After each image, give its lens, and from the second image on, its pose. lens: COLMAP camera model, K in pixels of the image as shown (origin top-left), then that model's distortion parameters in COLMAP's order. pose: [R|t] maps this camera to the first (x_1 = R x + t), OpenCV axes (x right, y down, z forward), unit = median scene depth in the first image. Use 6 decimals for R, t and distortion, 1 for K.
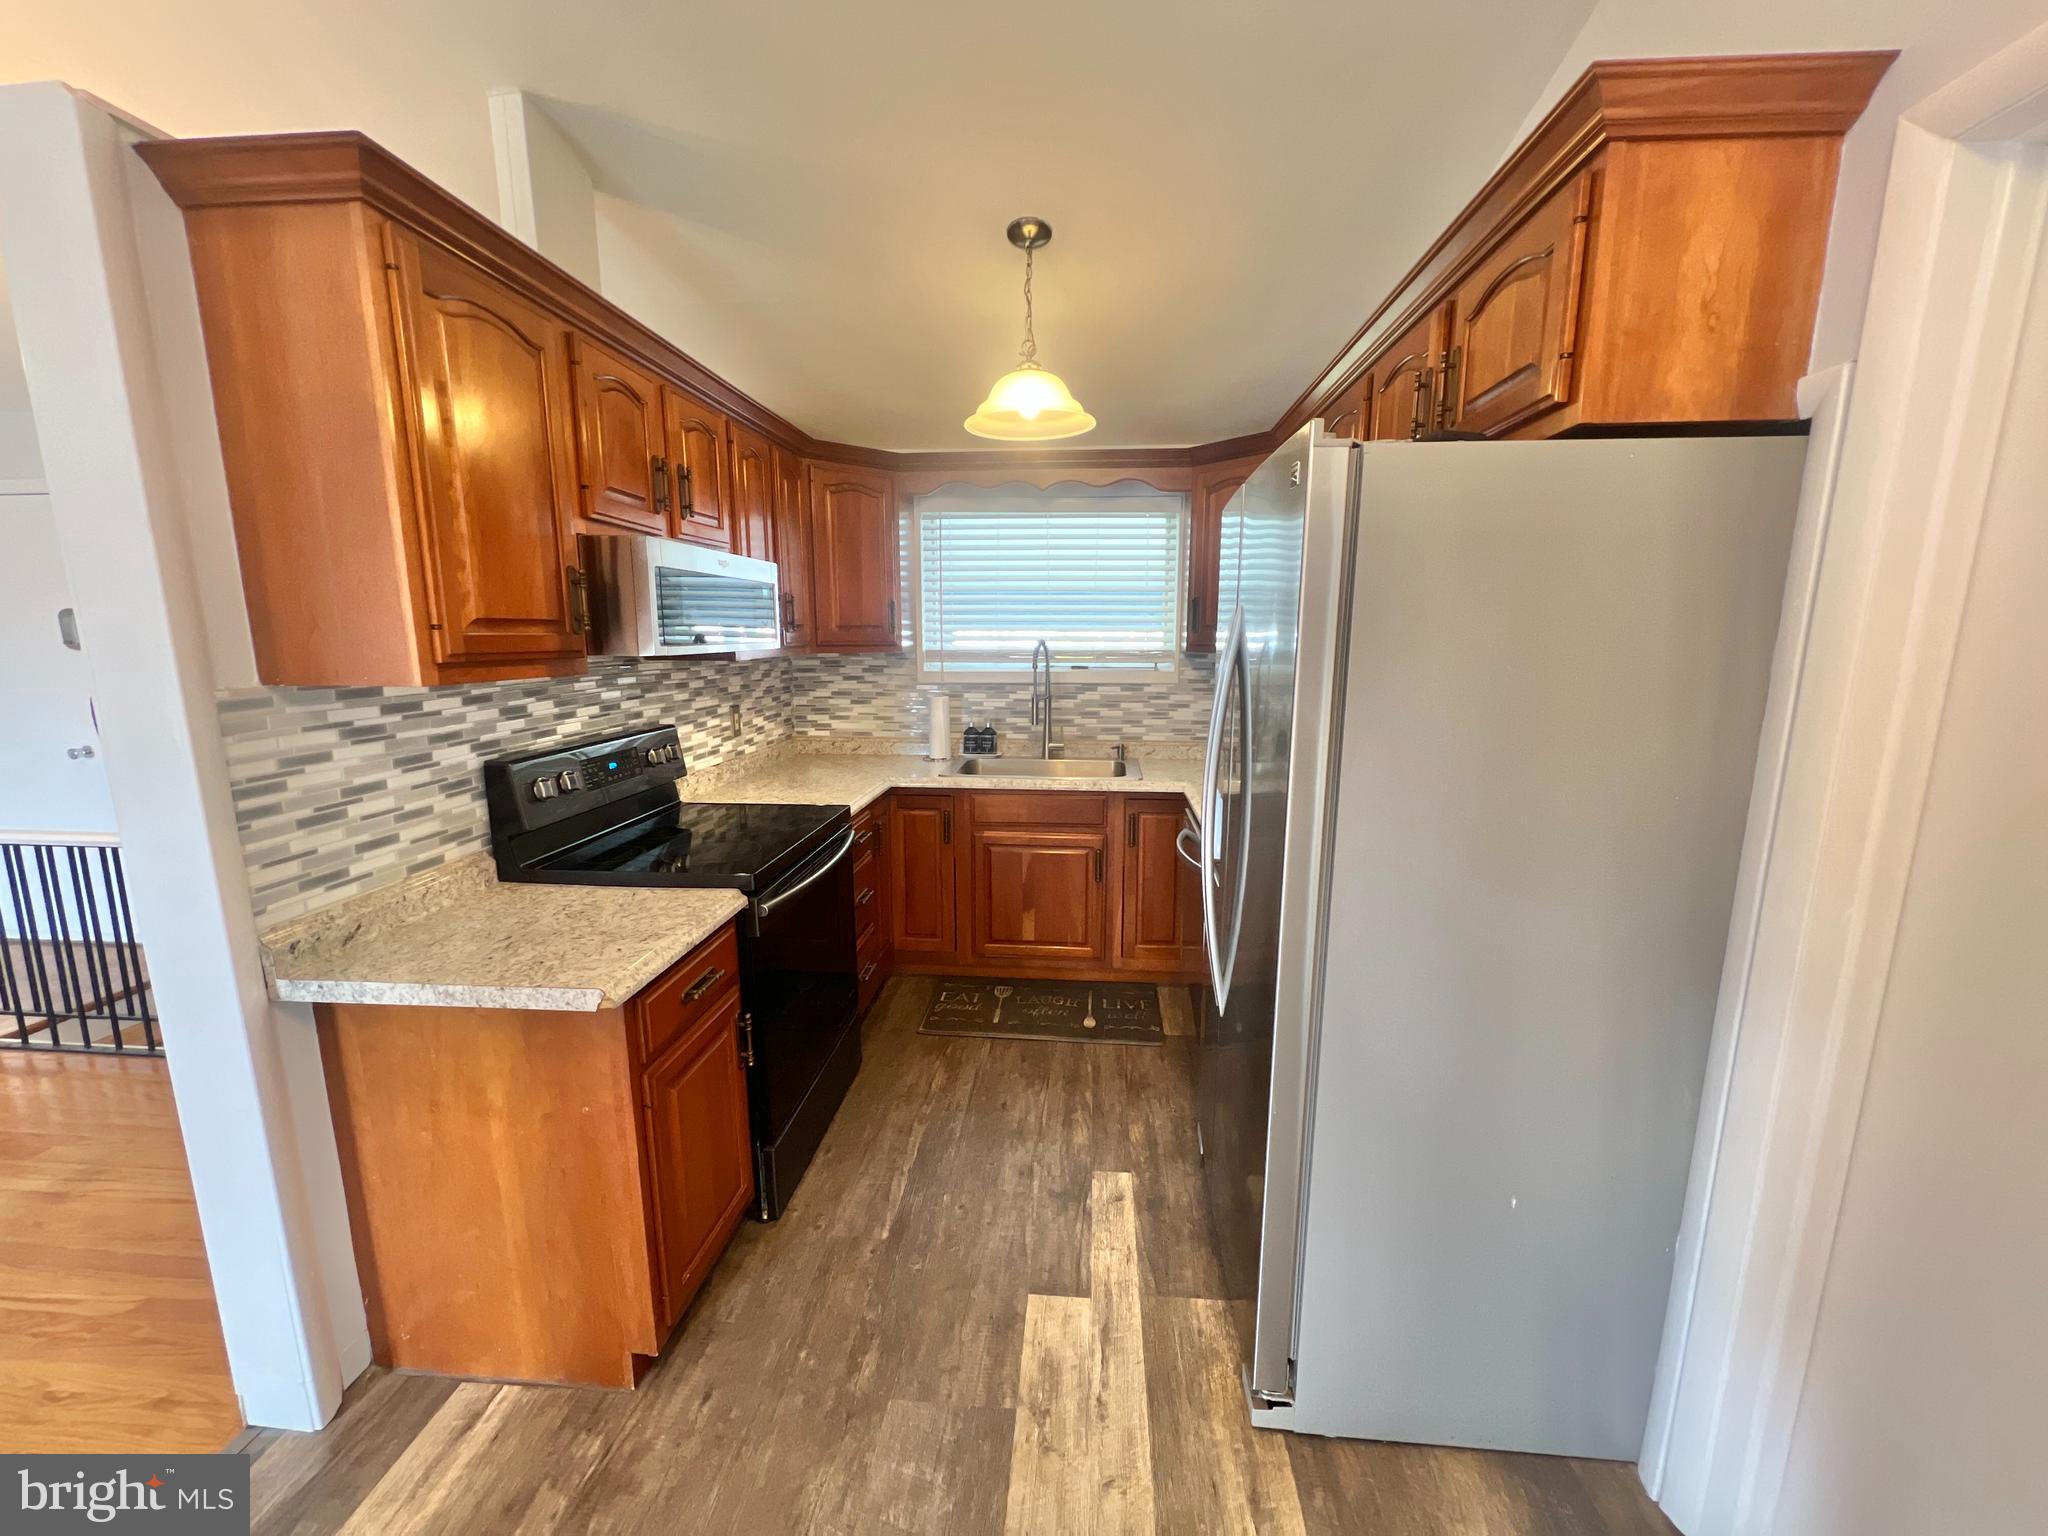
lens RADIAL K [[814.8, 0, 1025.7], [0, 814.8, 774.3], [0, 0, 1]] dist [-0.002579, 0.000986]
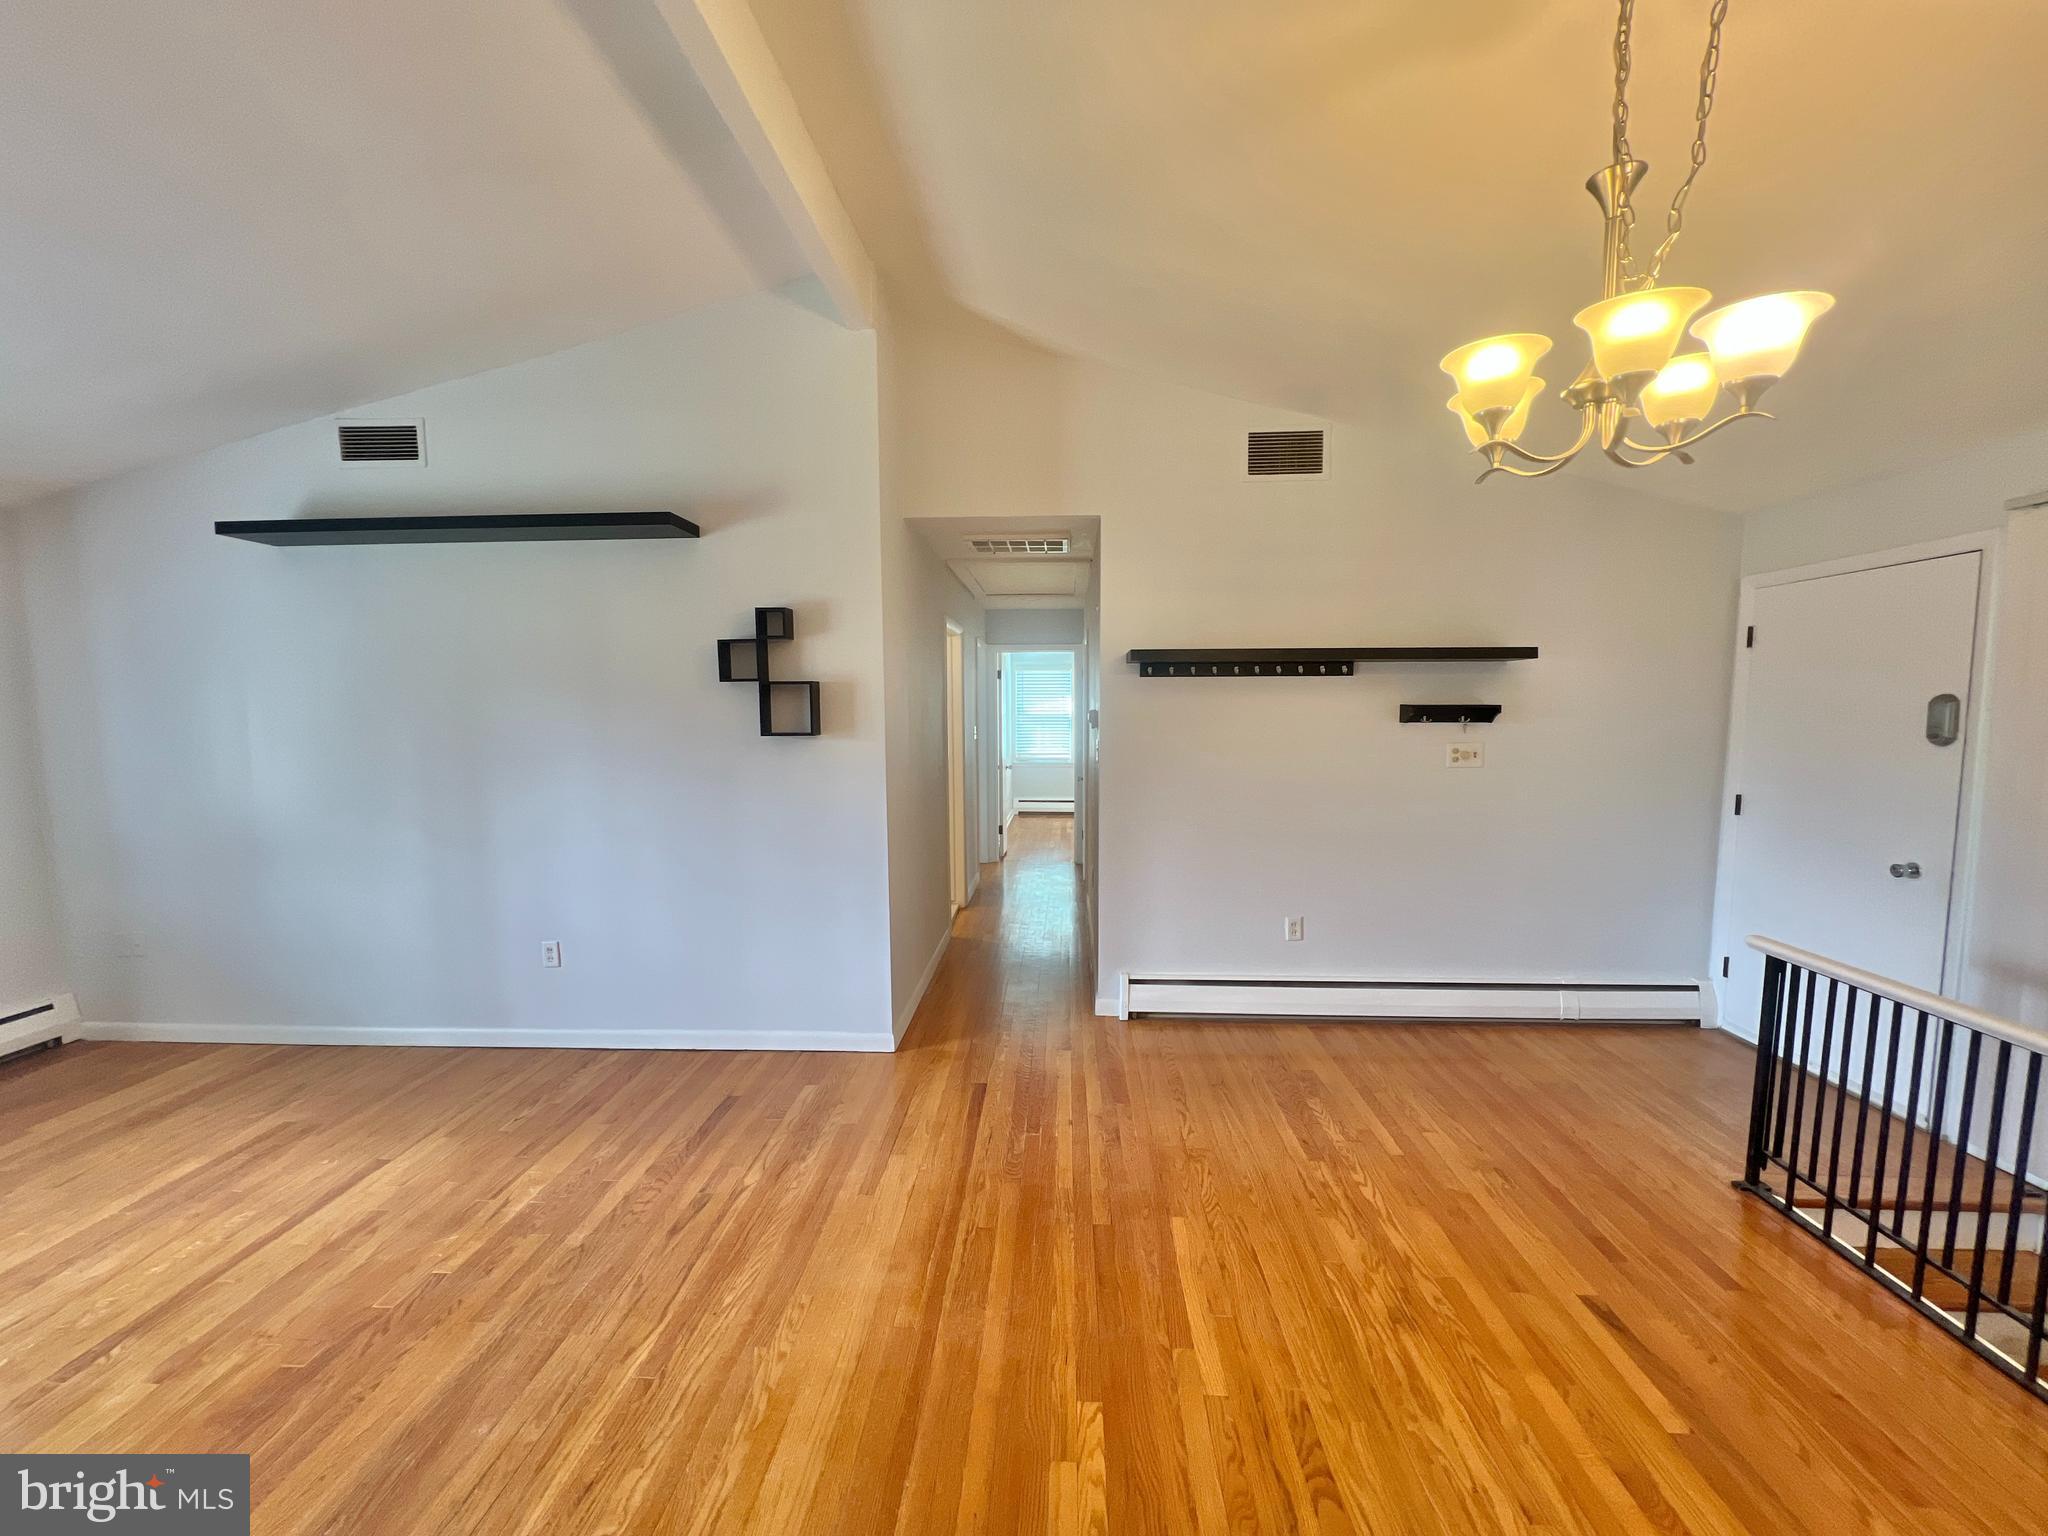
lens RADIAL K [[814.8, 0, 1026.3], [0, 814.8, 777.2], [0, 0, 1]] dist [-0.002579, 0.000986]
pose [[0.031816, 0.087423, -0.995663, -0.755637], [-0.172800, 0.981648, 0.080670, -0.062349], [0.984443, 0.169484, 0.046339, 0.175056]]
